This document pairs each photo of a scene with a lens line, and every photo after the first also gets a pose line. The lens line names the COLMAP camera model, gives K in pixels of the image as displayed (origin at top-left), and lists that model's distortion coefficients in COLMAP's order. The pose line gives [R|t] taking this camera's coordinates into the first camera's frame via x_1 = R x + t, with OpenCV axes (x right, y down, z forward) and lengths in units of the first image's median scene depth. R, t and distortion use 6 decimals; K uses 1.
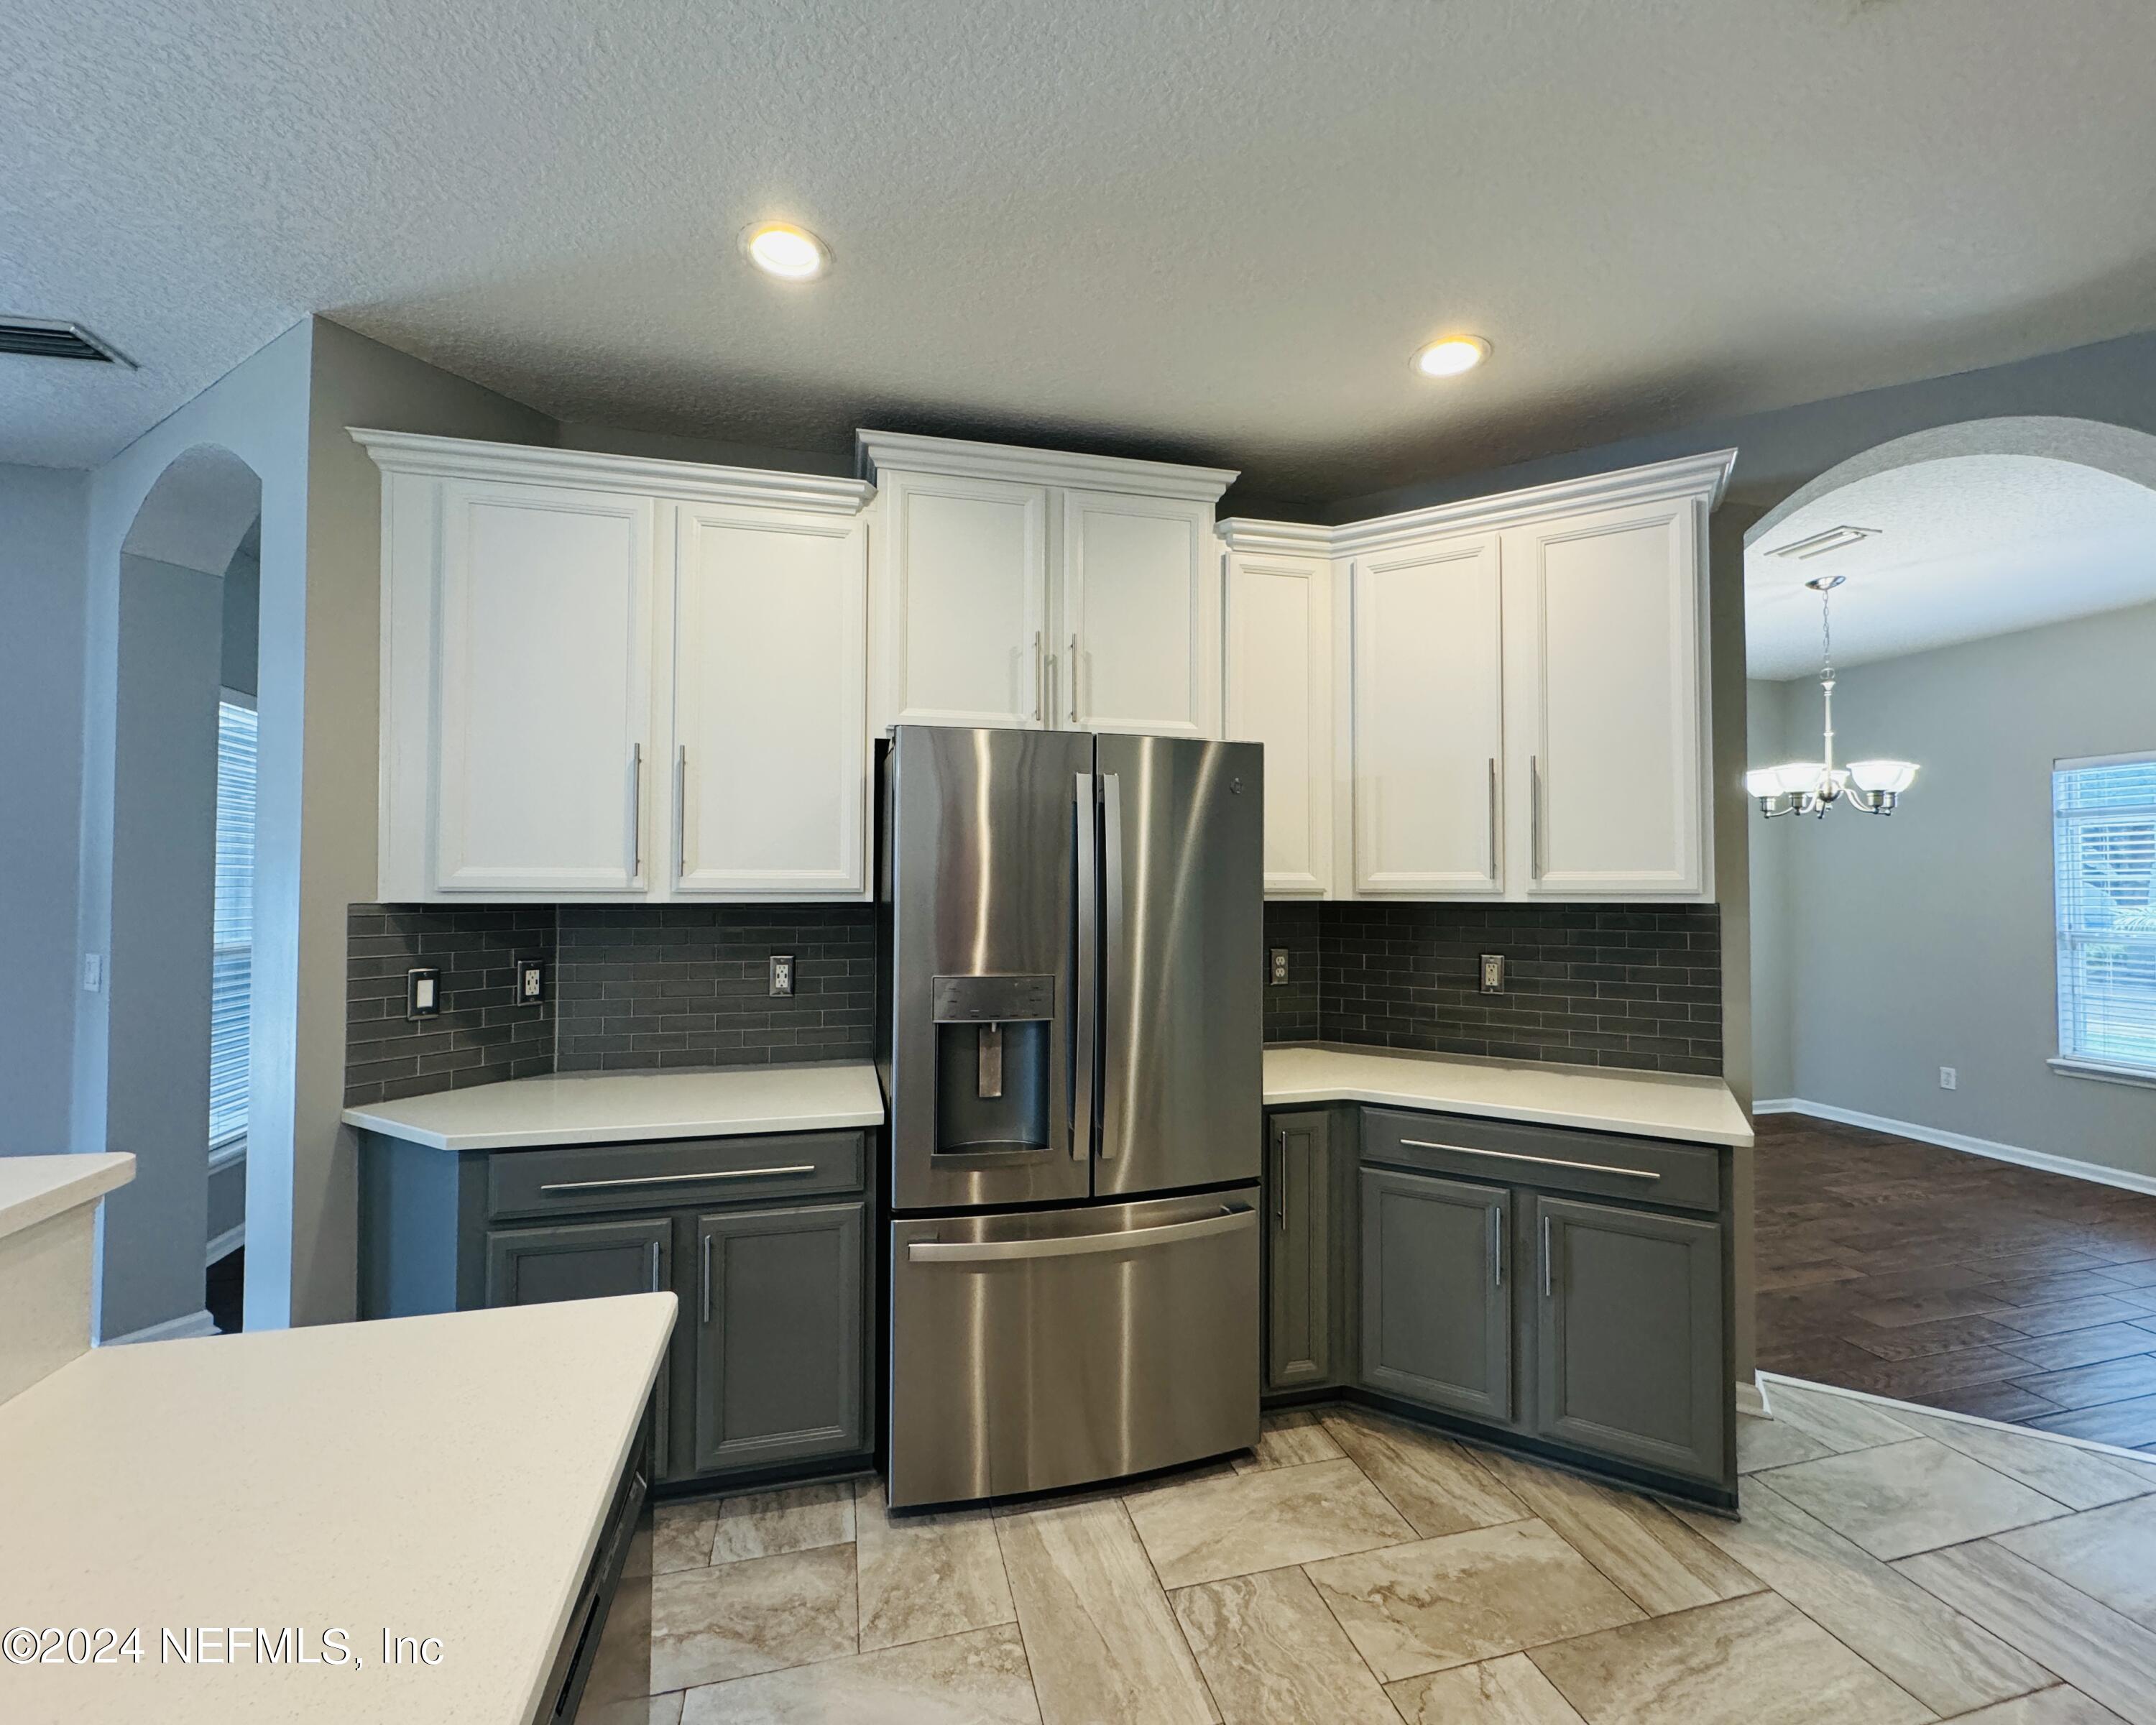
lens RADIAL K [[912.3, 0, 1079.9], [0, 912.3, 868.7], [0, 0, 1]] dist [-0.004350, -0.000016]
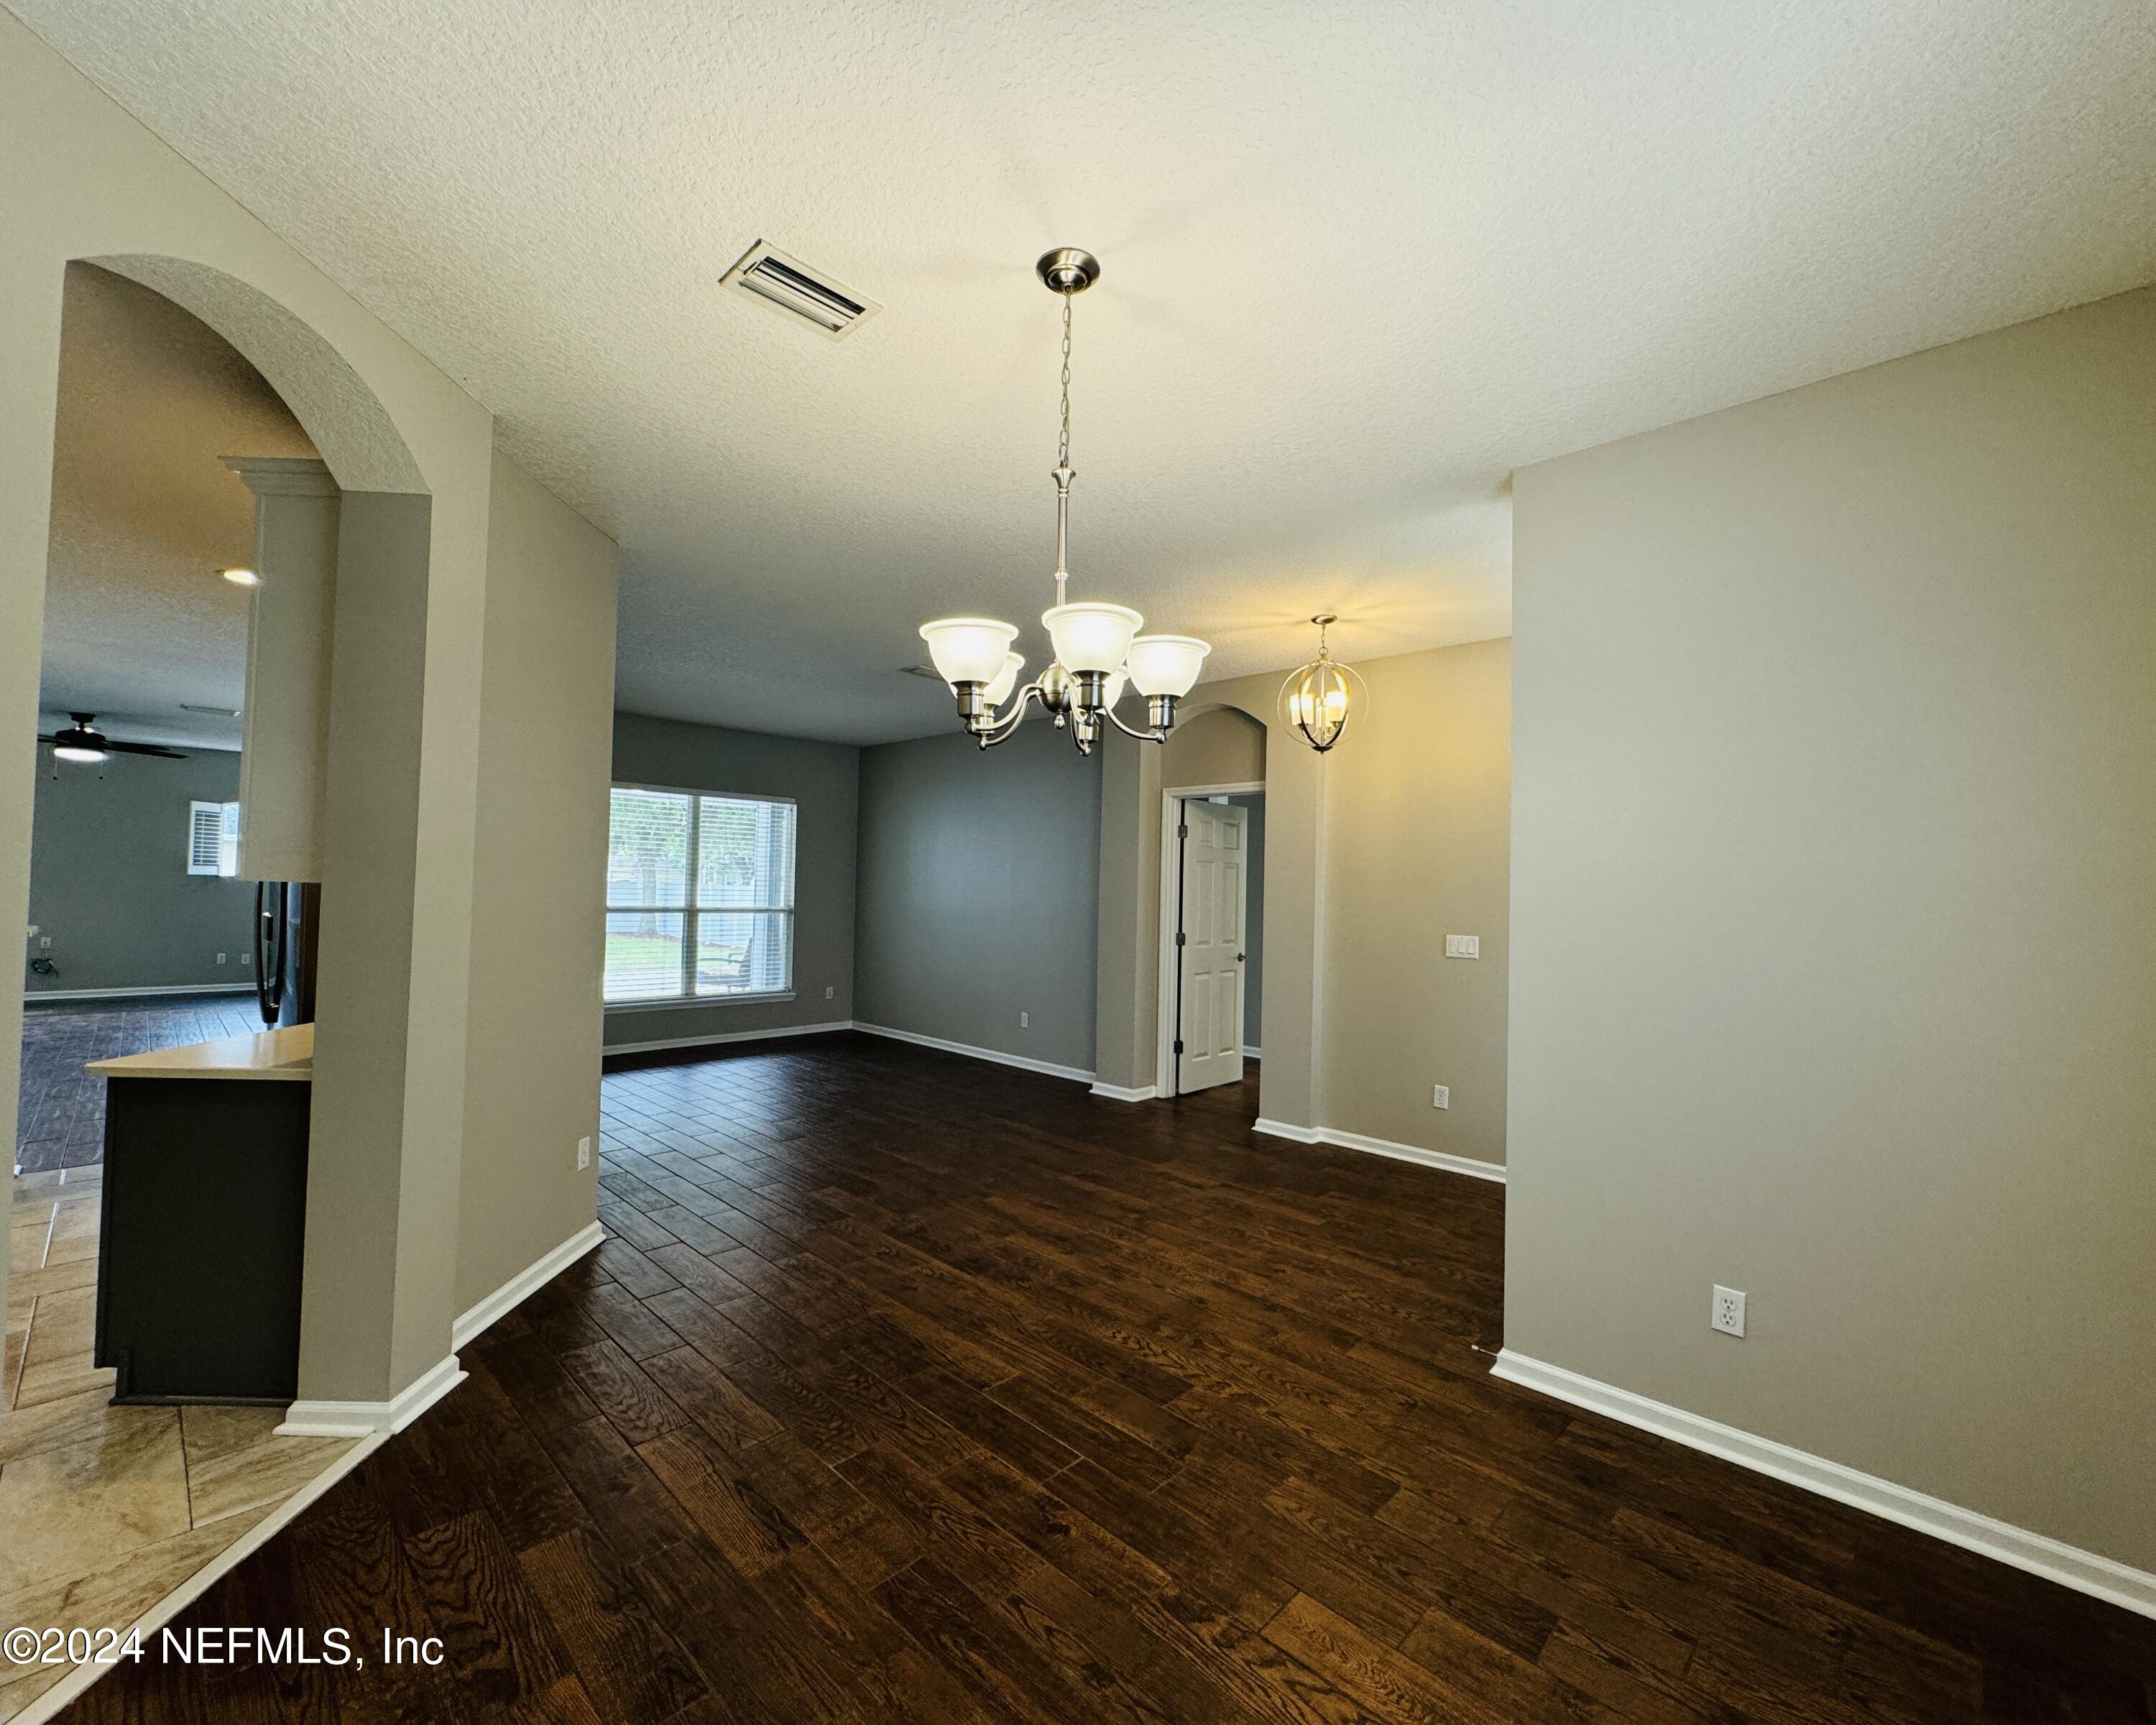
lens RADIAL K [[912.3, 0, 1076.9], [0, 912.3, 864.0], [0, 0, 1]] dist [-0.004350, -0.000016]
pose [[0.523521, -0.008993, -0.851965, 1.241093], [-0.008375, 0.999842, -0.015700, 0.017626], [0.851971, 0.015354, 0.523363, 0.749143]]
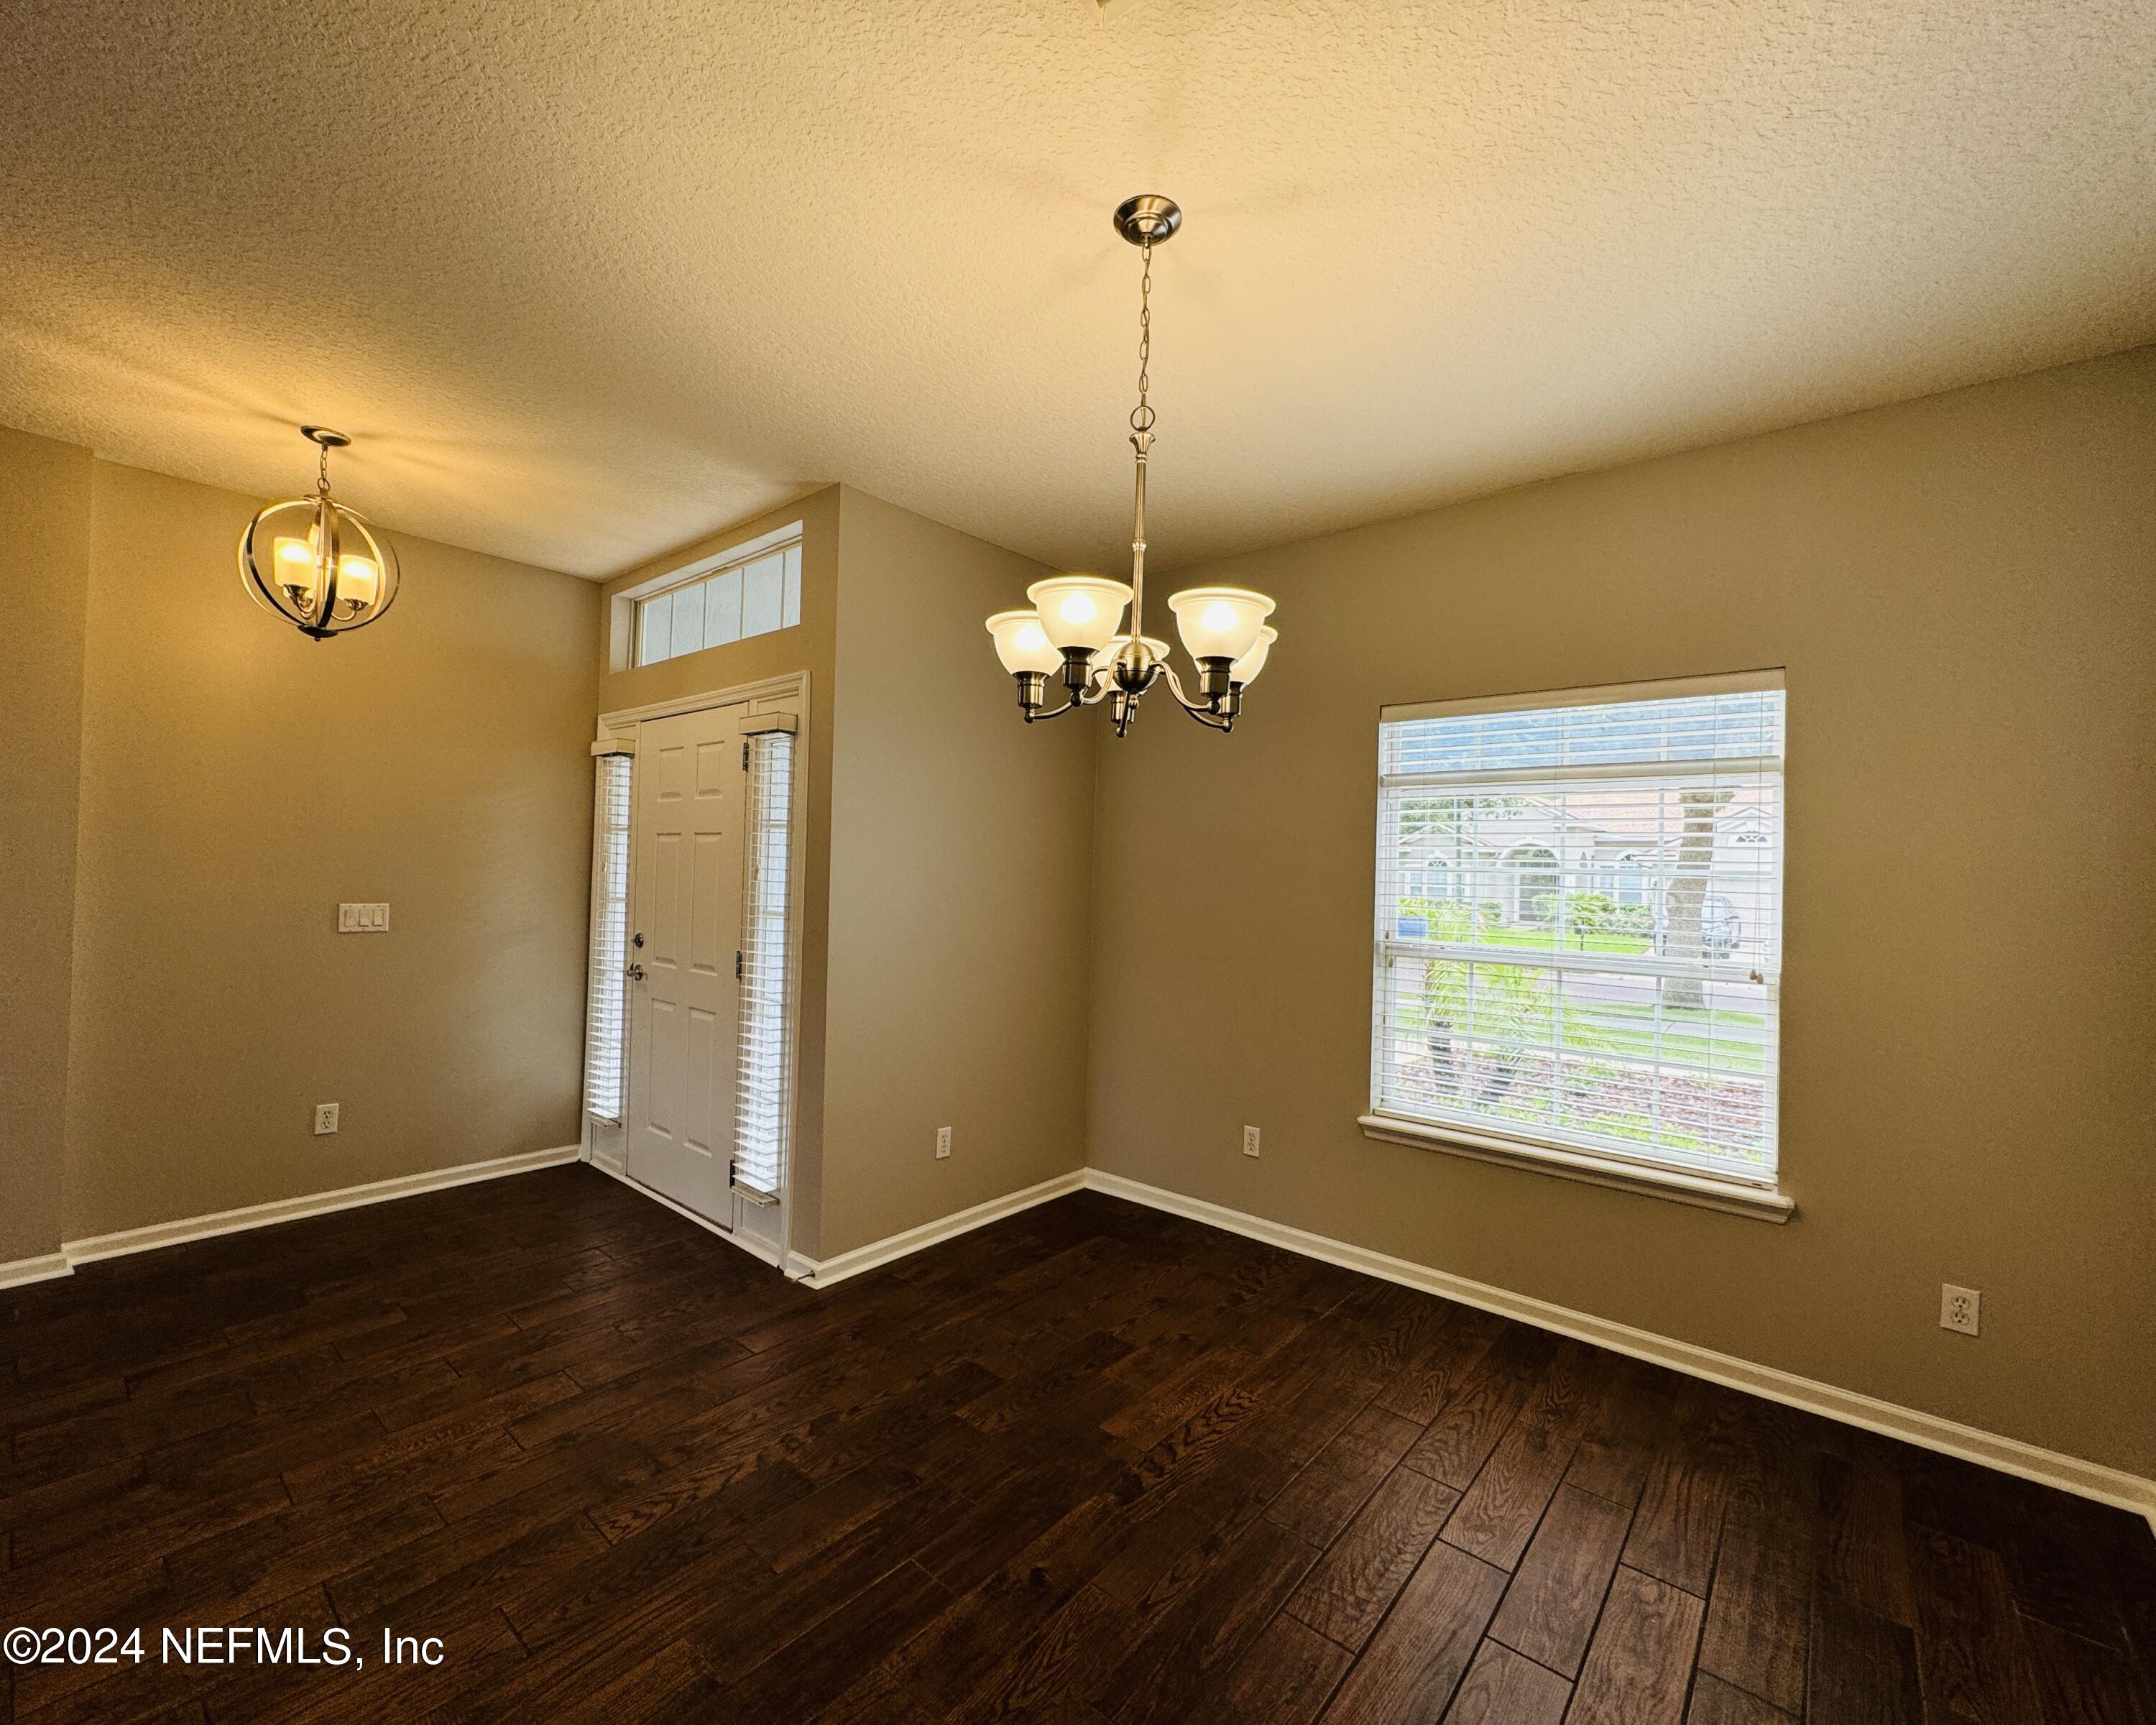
lens RADIAL K [[912.3, 0, 1071.7], [0, 912.3, 864.8], [0, 0, 1]] dist [-0.004350, -0.000016]
pose [[0.818112, 0.029600, 0.574297, 0.530292], [-0.039589, 0.999204, 0.004896, 0.015753], [-0.573695, -0.026742, 0.818632, 0.631681]]
